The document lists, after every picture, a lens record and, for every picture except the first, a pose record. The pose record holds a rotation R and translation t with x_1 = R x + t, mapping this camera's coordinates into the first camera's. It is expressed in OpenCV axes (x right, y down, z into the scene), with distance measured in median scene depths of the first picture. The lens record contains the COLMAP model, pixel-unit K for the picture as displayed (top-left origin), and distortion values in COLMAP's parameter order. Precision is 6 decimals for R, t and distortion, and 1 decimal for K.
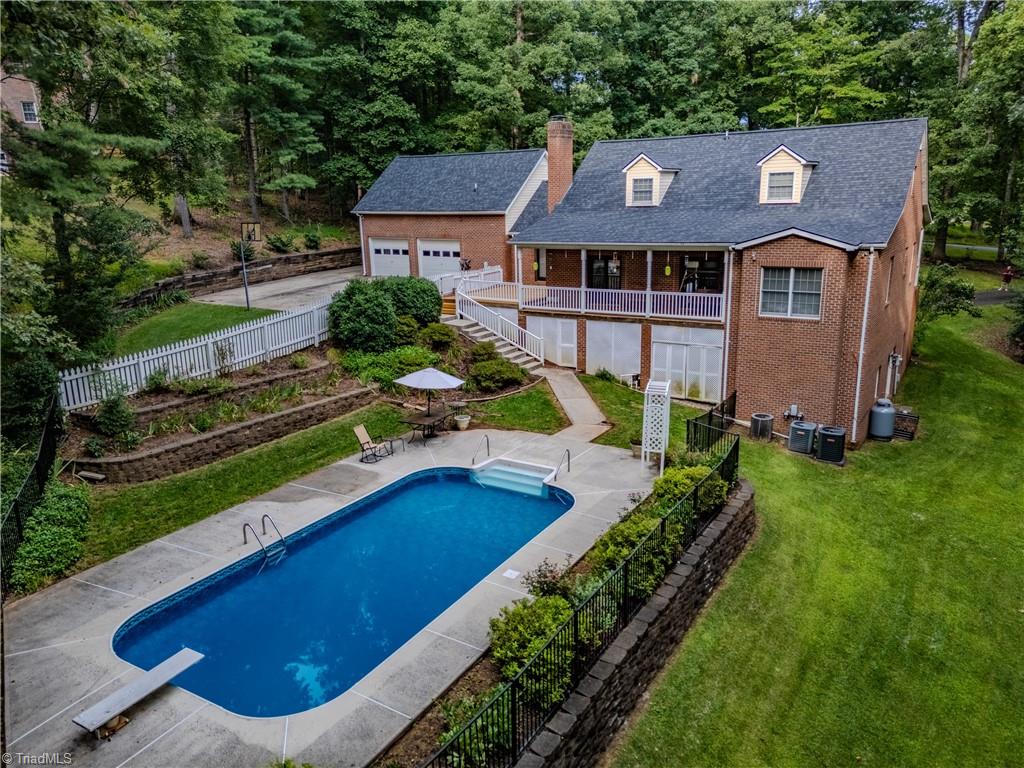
lens RADIAL K [[748.8, 0, 513.0], [0, 748.8, 385.9], [0, 0, 1]] dist [0.101700, -0.086229]
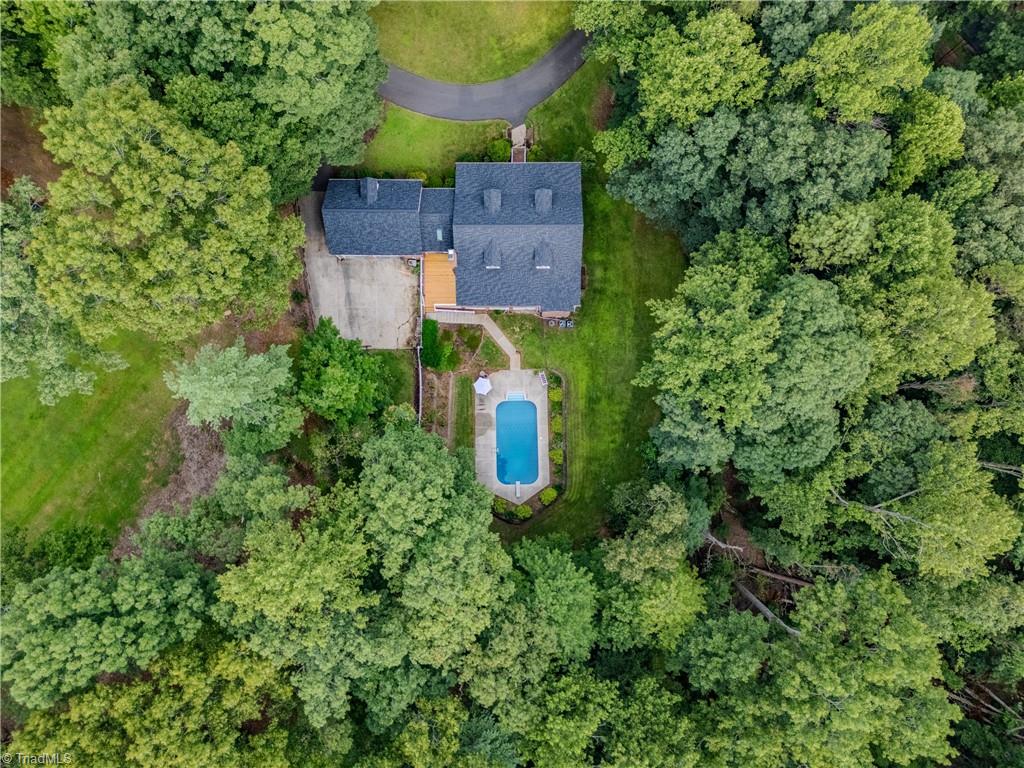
lens RADIAL K [[748.8, 0, 513.0], [0, 748.8, 385.9], [0, 0, 1]] dist [0.101700, -0.086229]
pose [[0.844976, -0.534018, 0.029006, -0.078904], [0.123150, 0.247066, 0.961141, -3.135695], [-0.520433, -0.808569, 0.274529, -0.101820]]
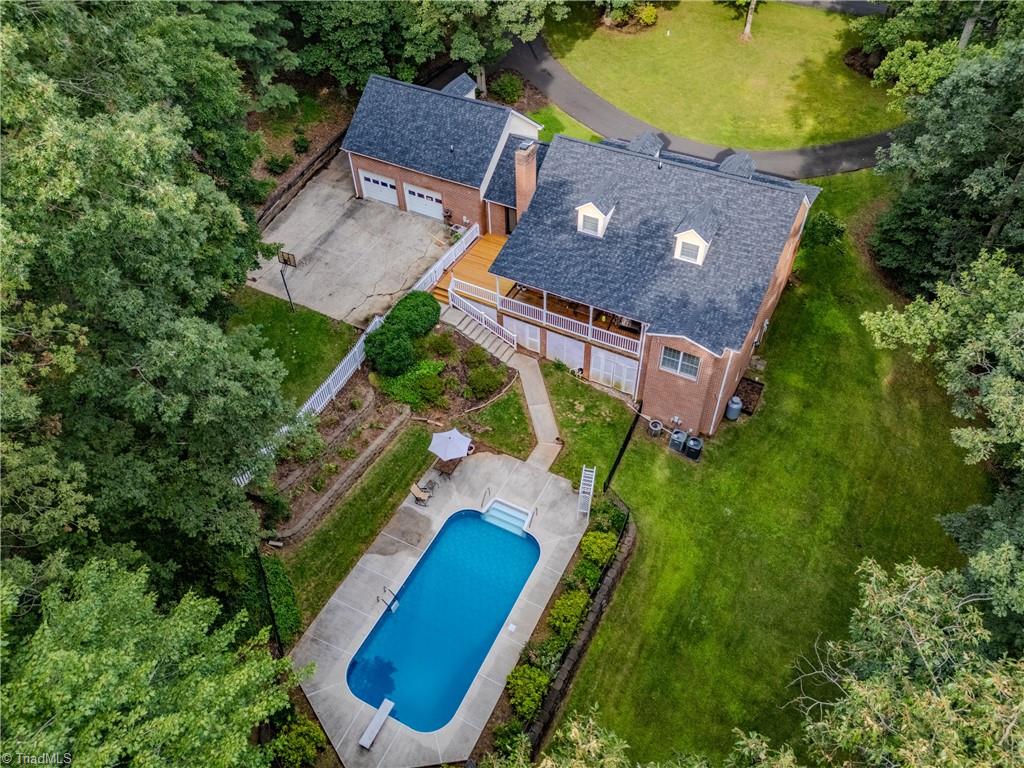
lens RADIAL K [[748.8, 0, 513.0], [0, 748.8, 385.9], [0, 0, 1]] dist [0.101700, -0.086229]
pose [[0.997974, -0.048141, 0.041602, -0.031698], [0.018716, 0.847040, 0.531200, -0.834477], [-0.060812, -0.529345, 0.846224, -0.263610]]
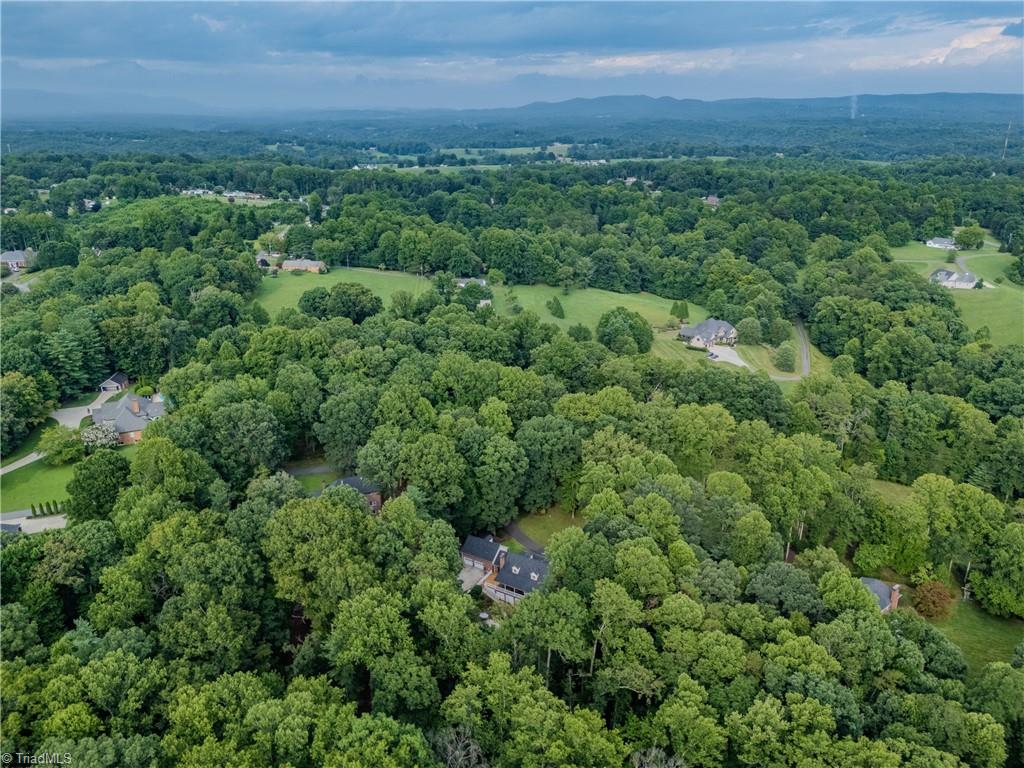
lens RADIAL K [[748.8, 0, 513.0], [0, 748.8, 385.9], [0, 0, 1]] dist [0.101700, -0.086229]
pose [[0.998870, 0.011546, 0.046097, -0.180240], [-0.016118, 0.994850, 0.100065, -2.859092], [-0.044704, -0.100694, 0.993913, -6.005145]]
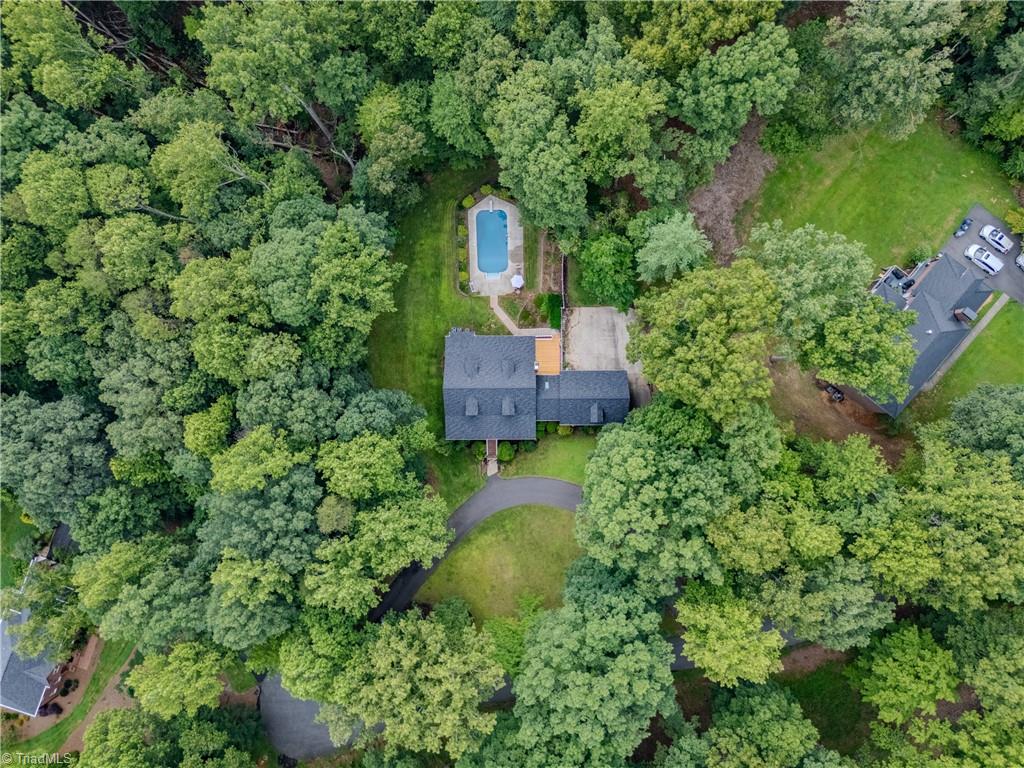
lens RADIAL K [[748.8, 0, 513.0], [0, 748.8, 385.9], [0, 0, 1]] dist [0.101700, -0.086229]
pose [[-0.841349, 0.539328, 0.035465, 0.101688], [-0.096858, -0.215001, 0.971799, -4.467443], [0.531743, 0.814187, 0.233129, 0.317895]]
